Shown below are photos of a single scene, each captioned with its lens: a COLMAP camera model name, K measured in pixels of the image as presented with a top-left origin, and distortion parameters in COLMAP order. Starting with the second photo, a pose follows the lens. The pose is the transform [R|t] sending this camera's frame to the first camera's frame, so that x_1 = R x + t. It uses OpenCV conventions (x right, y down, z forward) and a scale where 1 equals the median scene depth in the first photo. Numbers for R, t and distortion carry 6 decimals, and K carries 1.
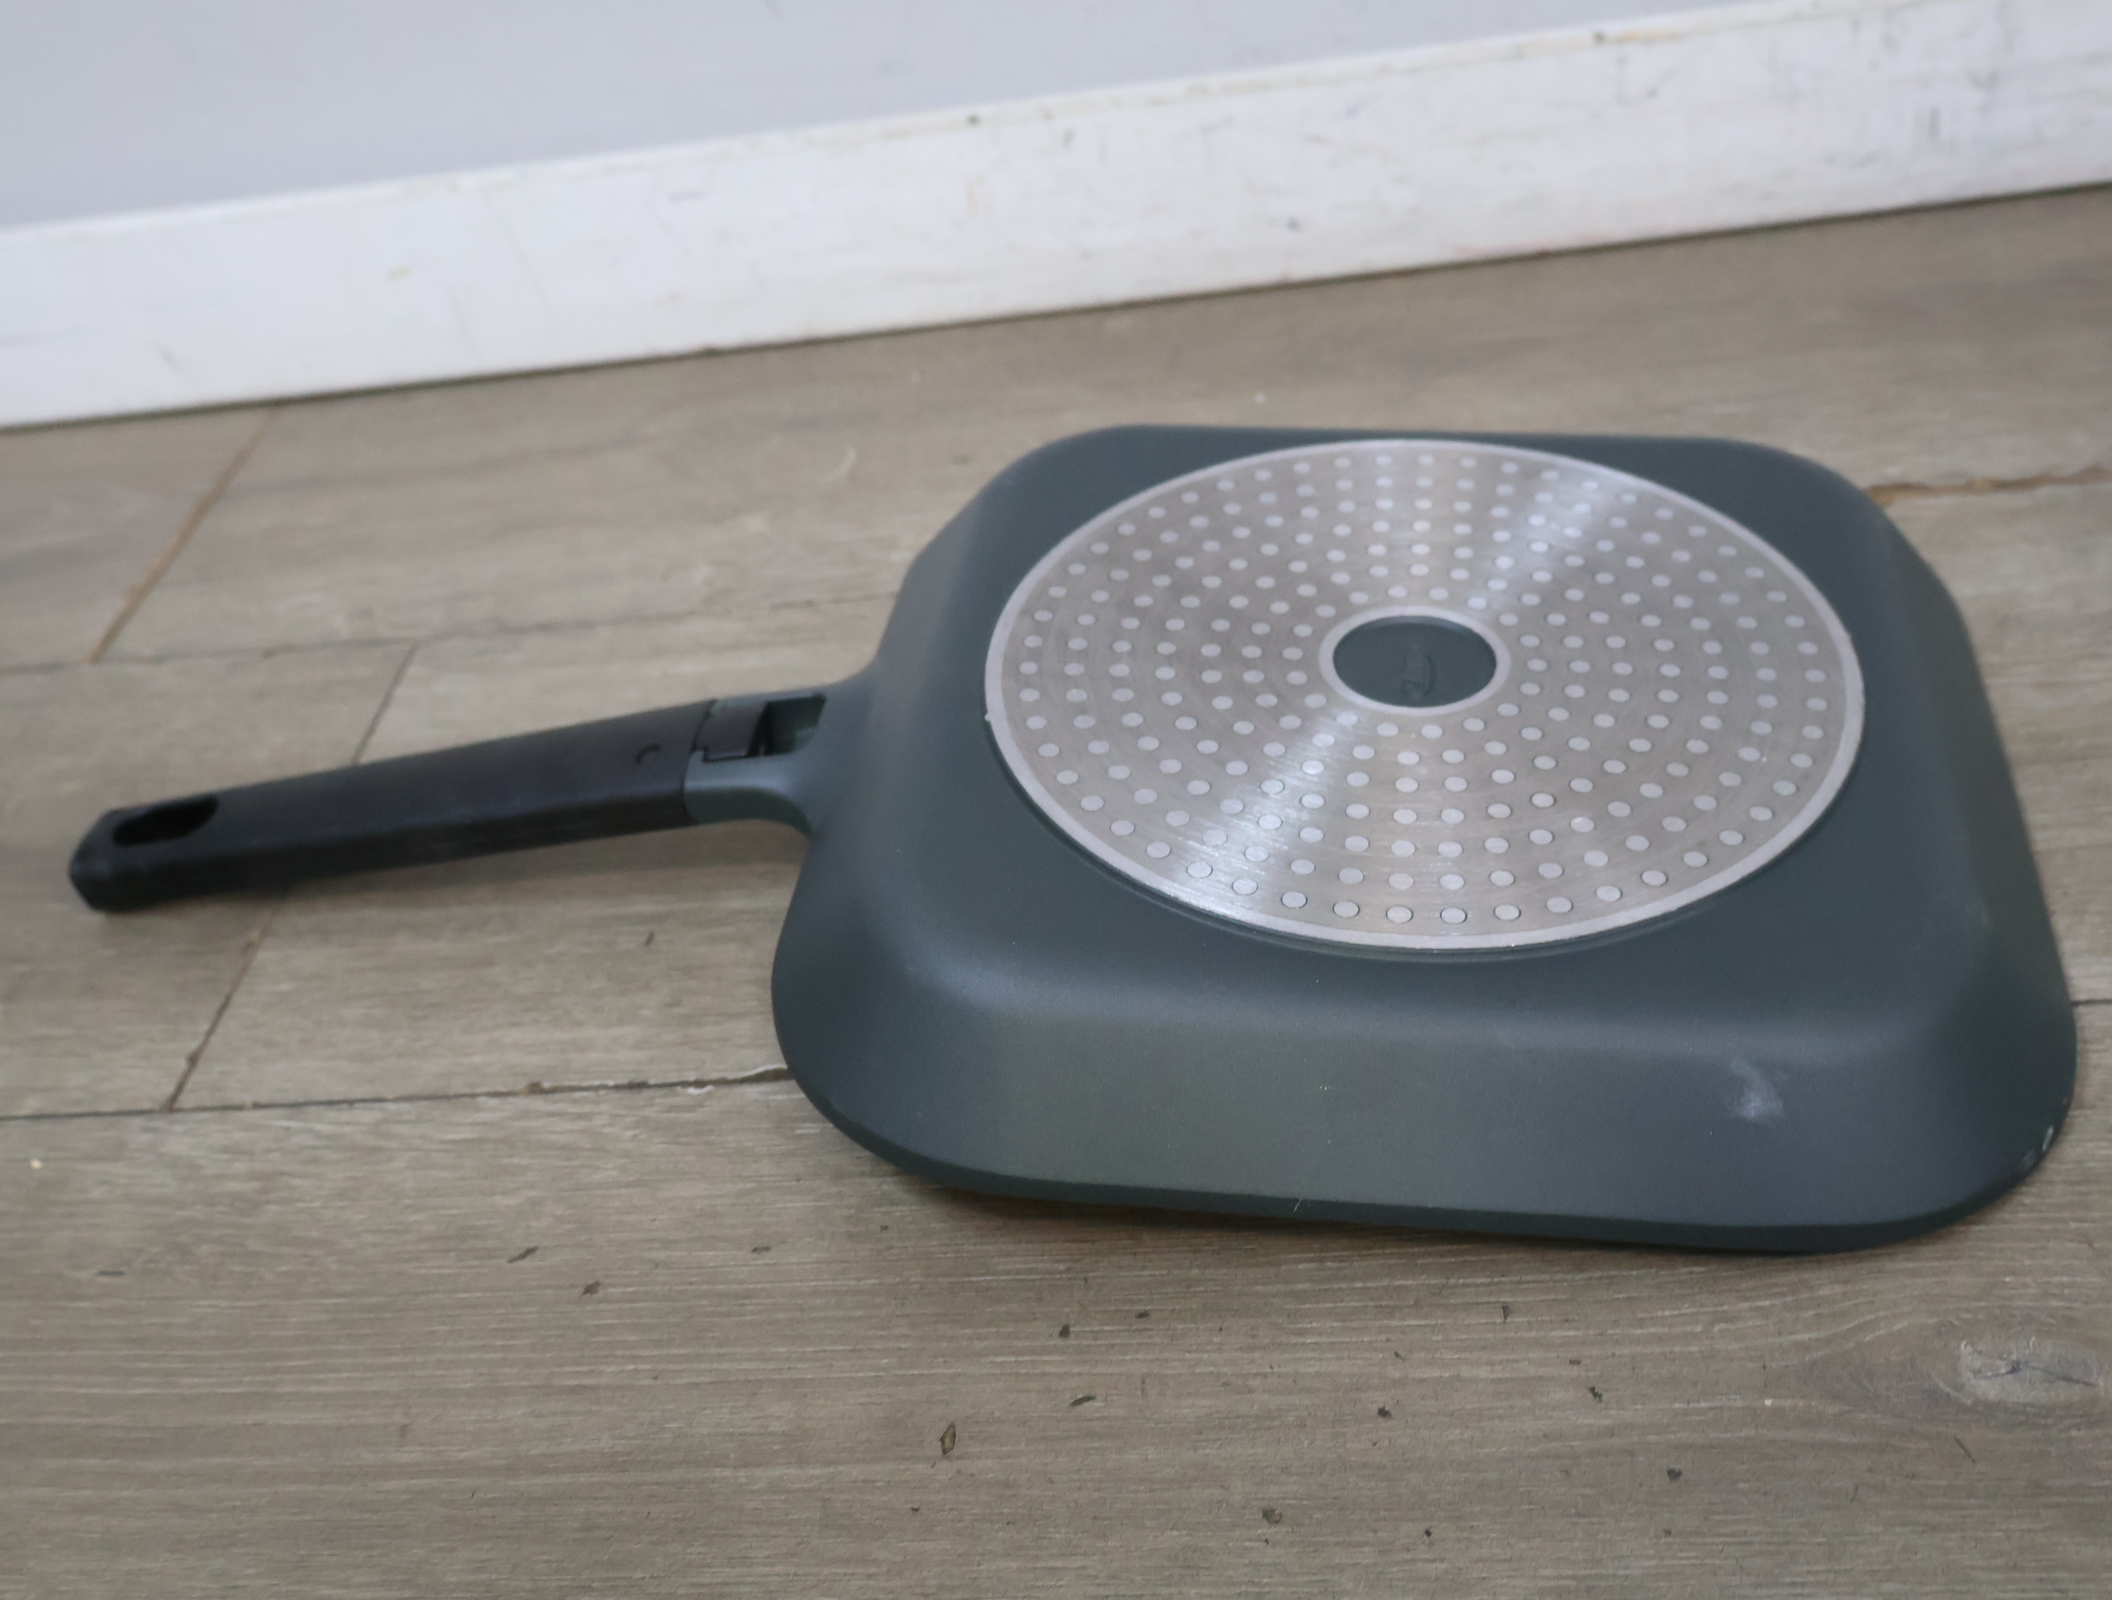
lens RADIAL K [[2354.5, 0, 1057.1], [0, 2354.5, 830.0], [0, 0, 1]] dist [0.015984, 0.000000]
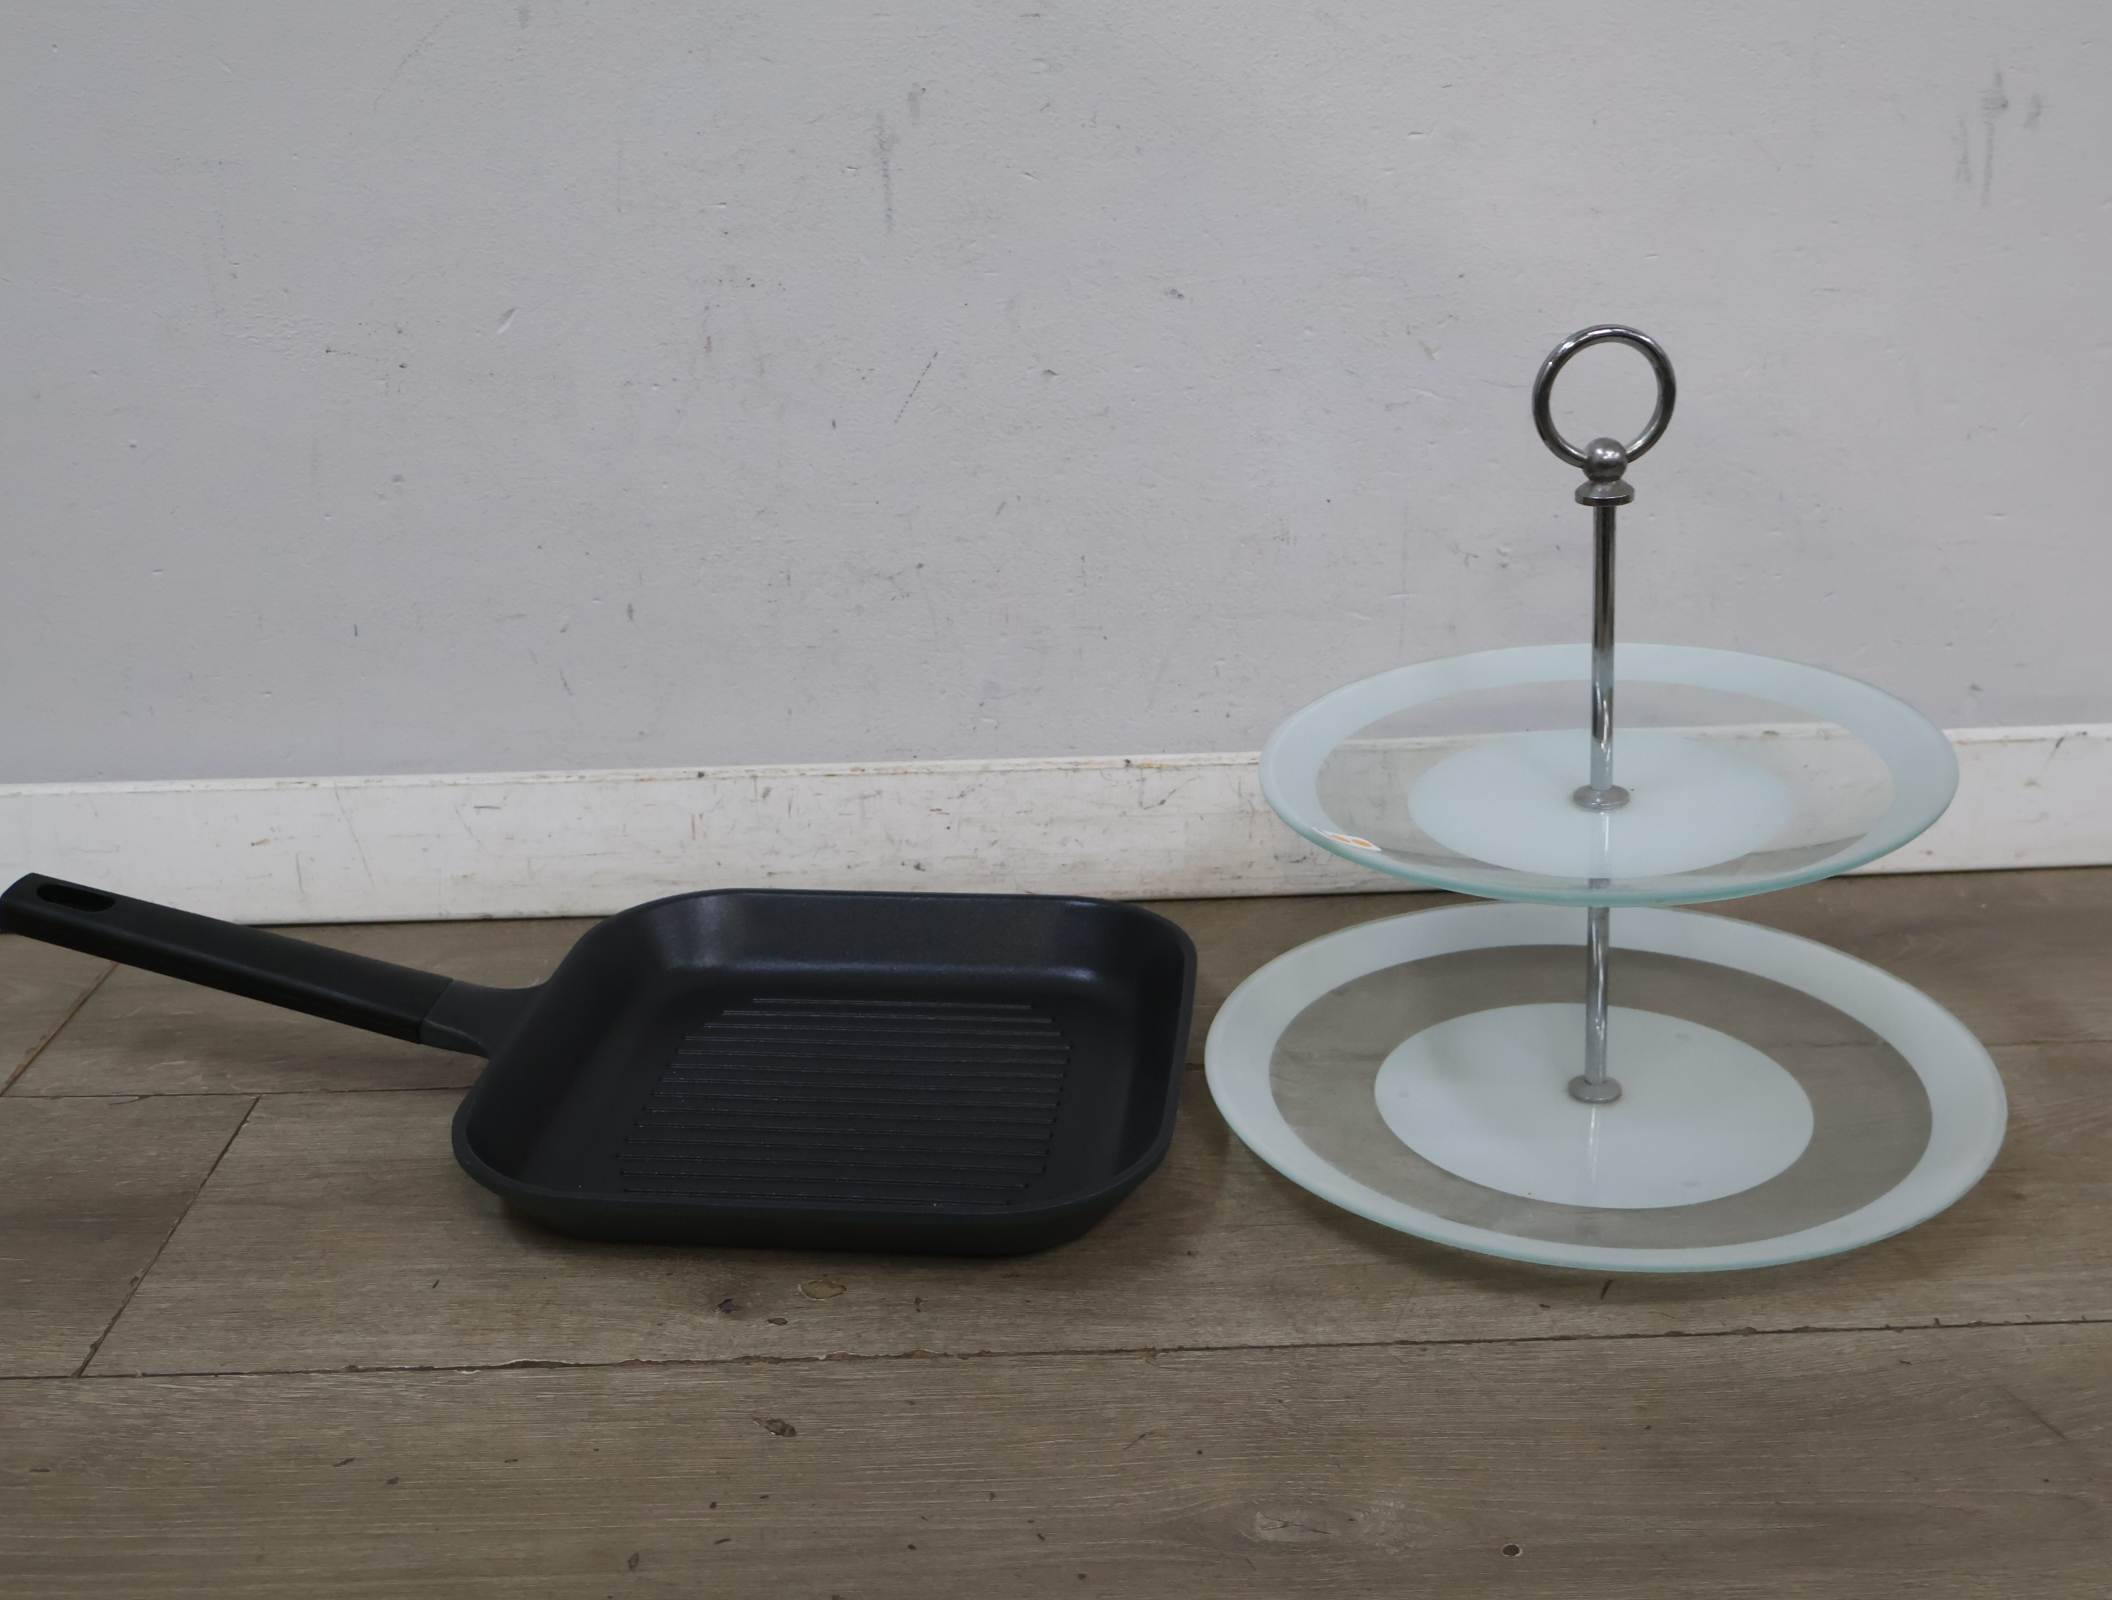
lens RADIAL K [[2354.5, 0, 1046.4], [0, 2354.5, 826.5], [0, 0, 1]] dist [0.015984, 0.000000]
pose [[0.986161, 0.094436, 0.136265, -0.032220], [-0.051034, 0.954919, -0.292448, 0.214503], [-0.157740, 0.281446, 0.946523, -0.596267]]
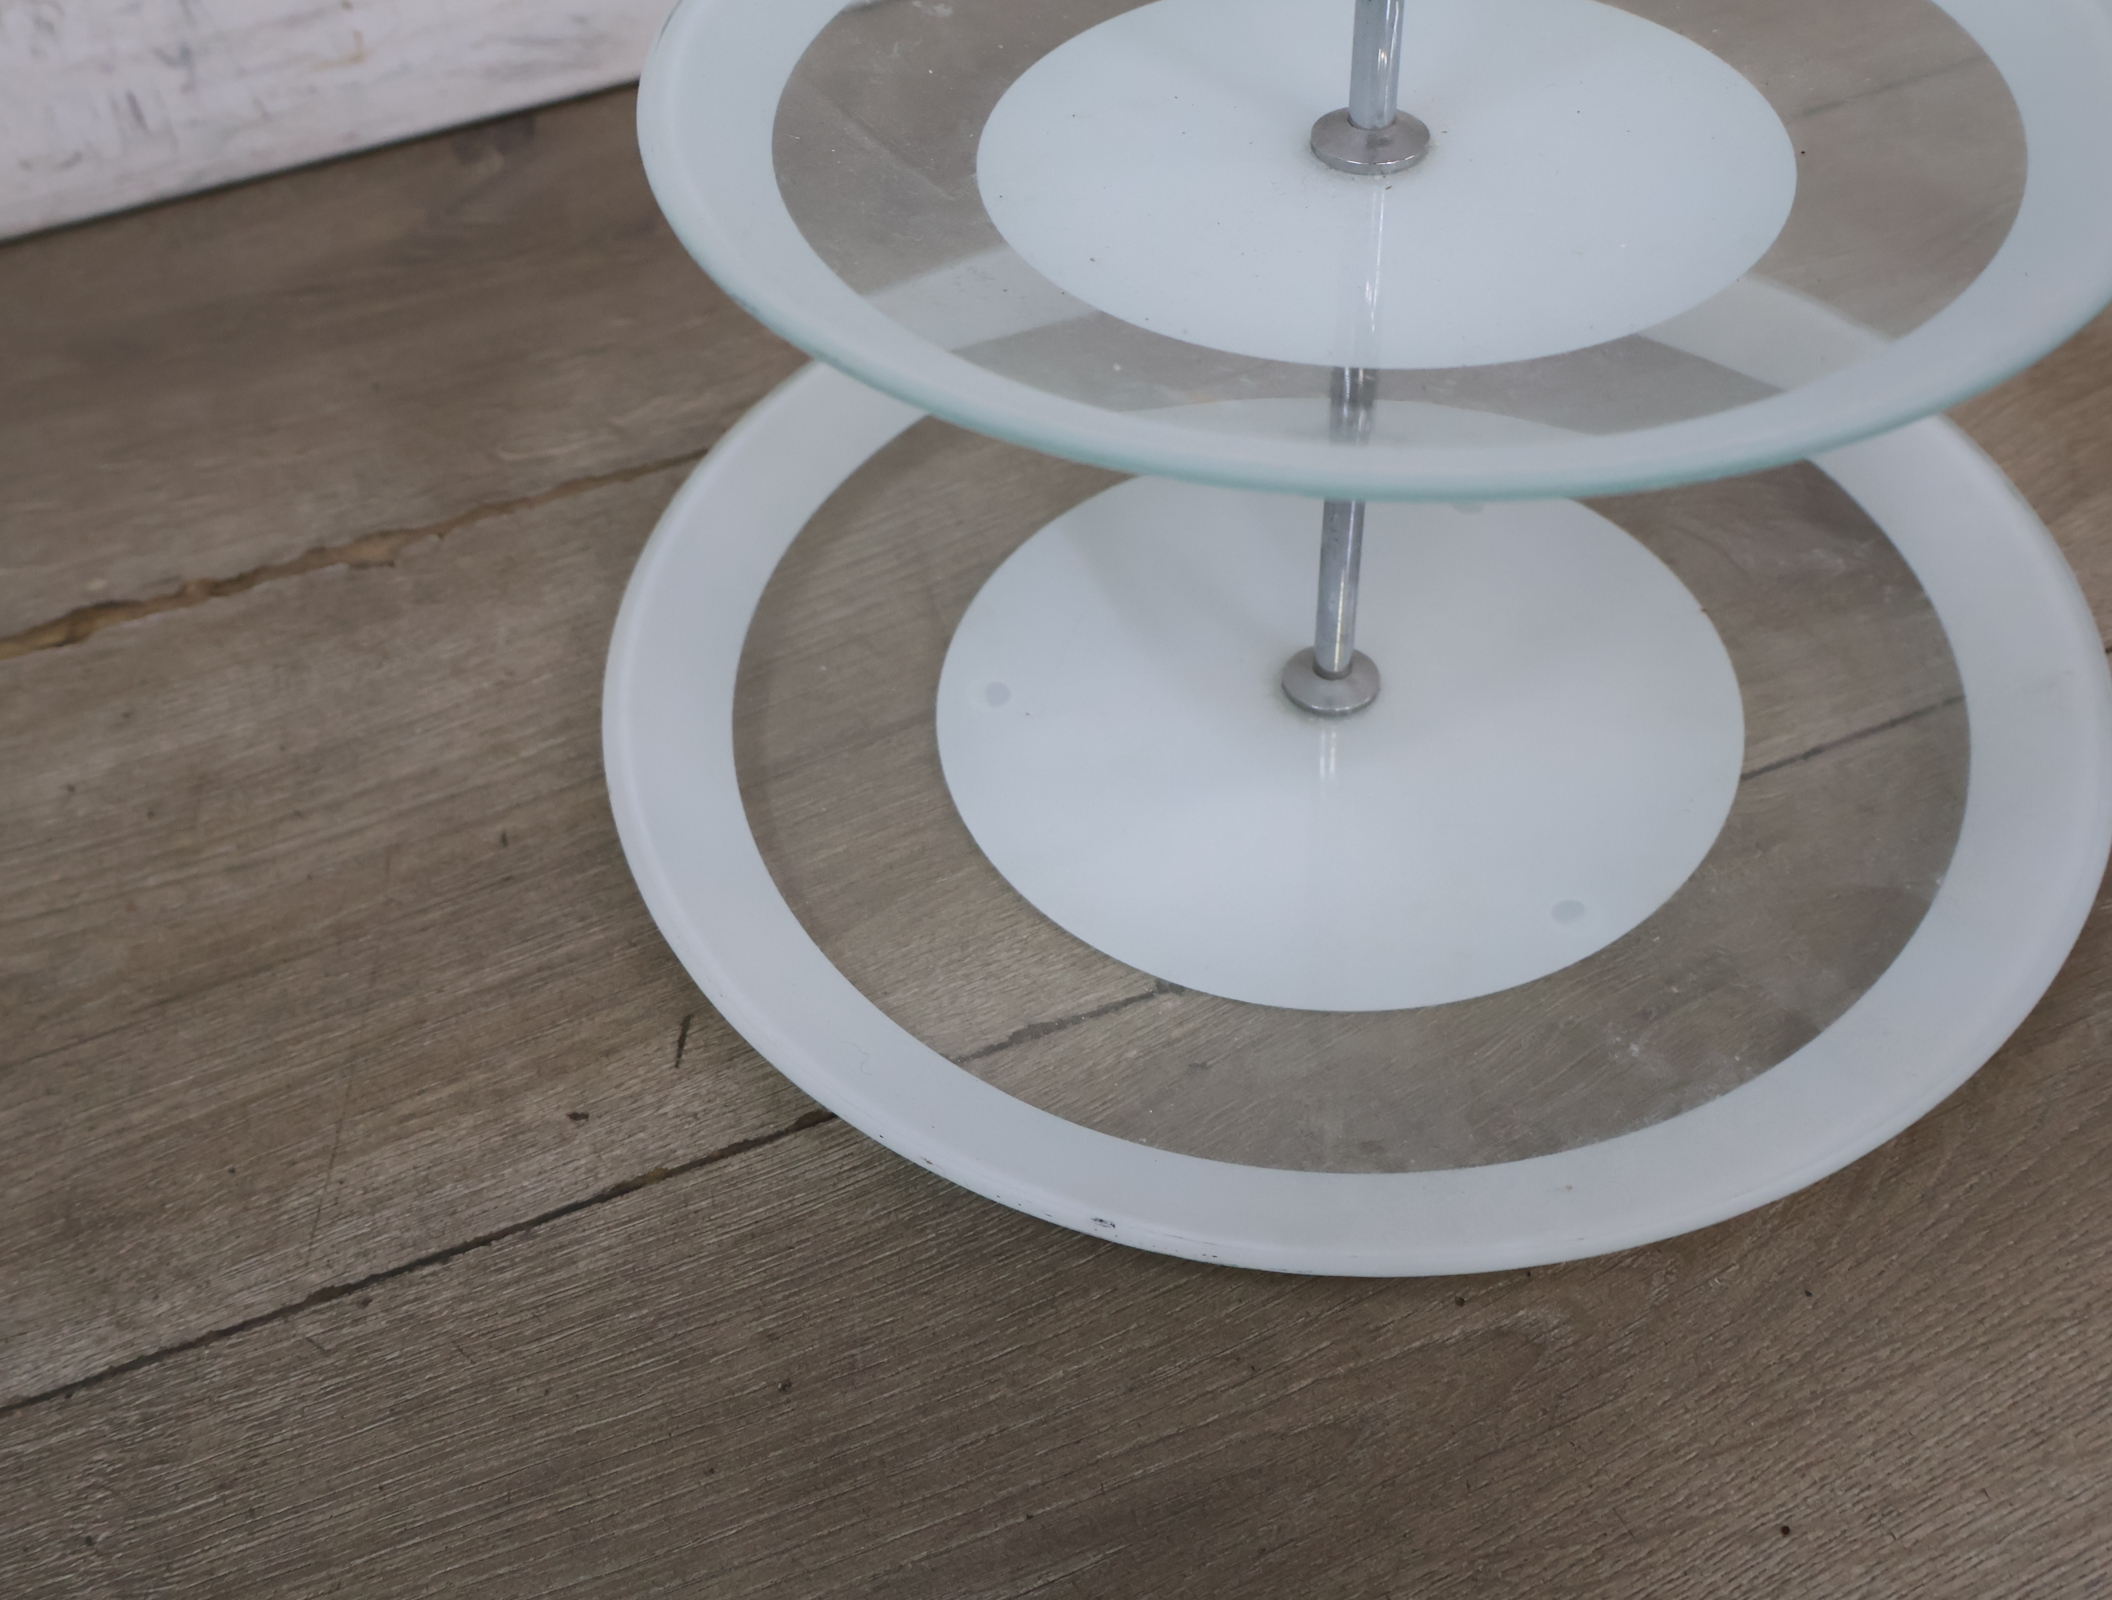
lens RADIAL K [[2354.5, 0, 1047.3], [0, 2354.5, 792.6], [0, 0, 1]] dist [0.015984, 0.000000]
pose [[0.884127, -0.242918, 0.399138, 0.392978], [0.201341, 0.968923, 0.143703, -0.174700], [-0.421642, -0.046689, 0.905560, 0.112865]]
